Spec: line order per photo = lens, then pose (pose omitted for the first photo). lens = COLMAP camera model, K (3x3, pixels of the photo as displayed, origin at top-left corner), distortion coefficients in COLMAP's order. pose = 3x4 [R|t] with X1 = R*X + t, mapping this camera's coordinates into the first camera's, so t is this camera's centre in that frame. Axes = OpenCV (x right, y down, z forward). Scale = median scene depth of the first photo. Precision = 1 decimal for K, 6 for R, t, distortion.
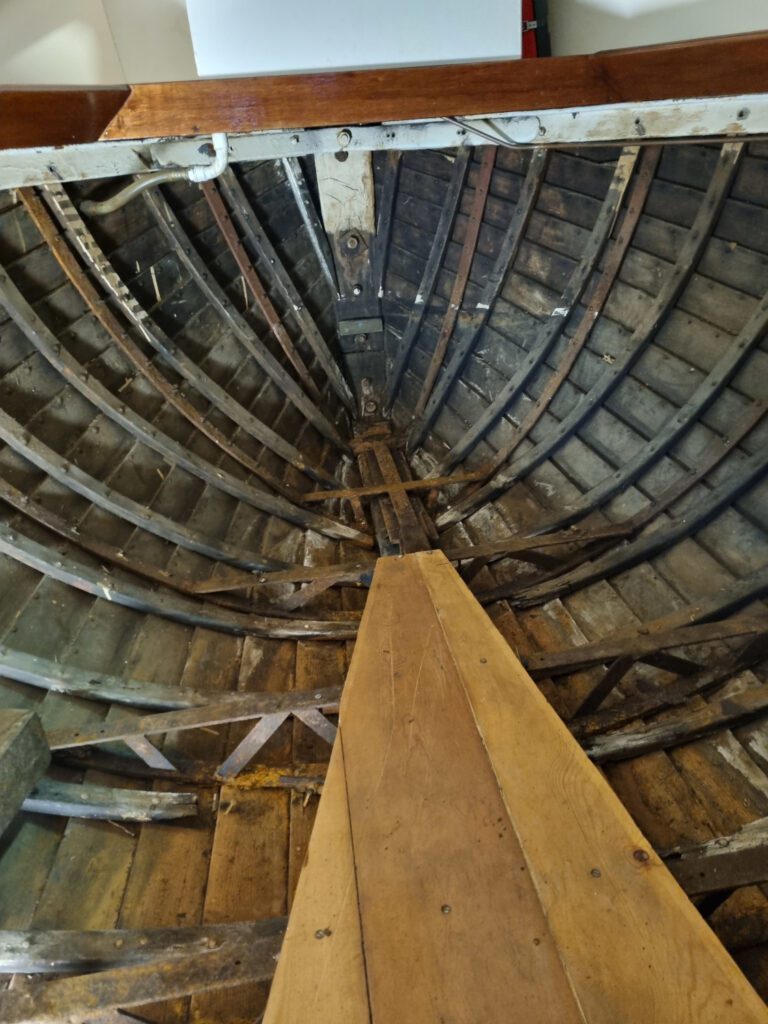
lens RADIAL K [[771.0, 0, 401.7], [0, 771.0, 514.9], [0, 0, 1]] dist [0.077958, -0.061560]
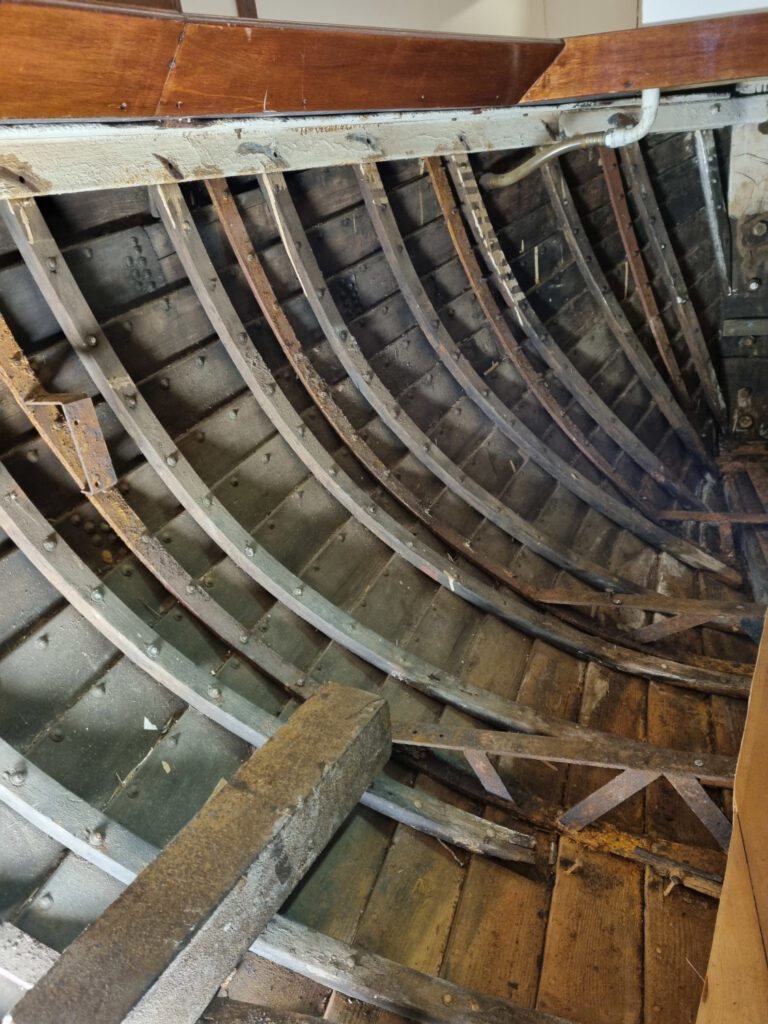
lens RADIAL K [[771.0, 0, 401.7], [0, 771.0, 514.9], [0, 0, 1]] dist [0.077958, -0.061560]
pose [[0.924924, 0.151413, -0.348697, -0.113120], [-0.157083, 0.987511, 0.012137, 0.016104], [0.346180, 0.043548, 0.937157, 0.100339]]
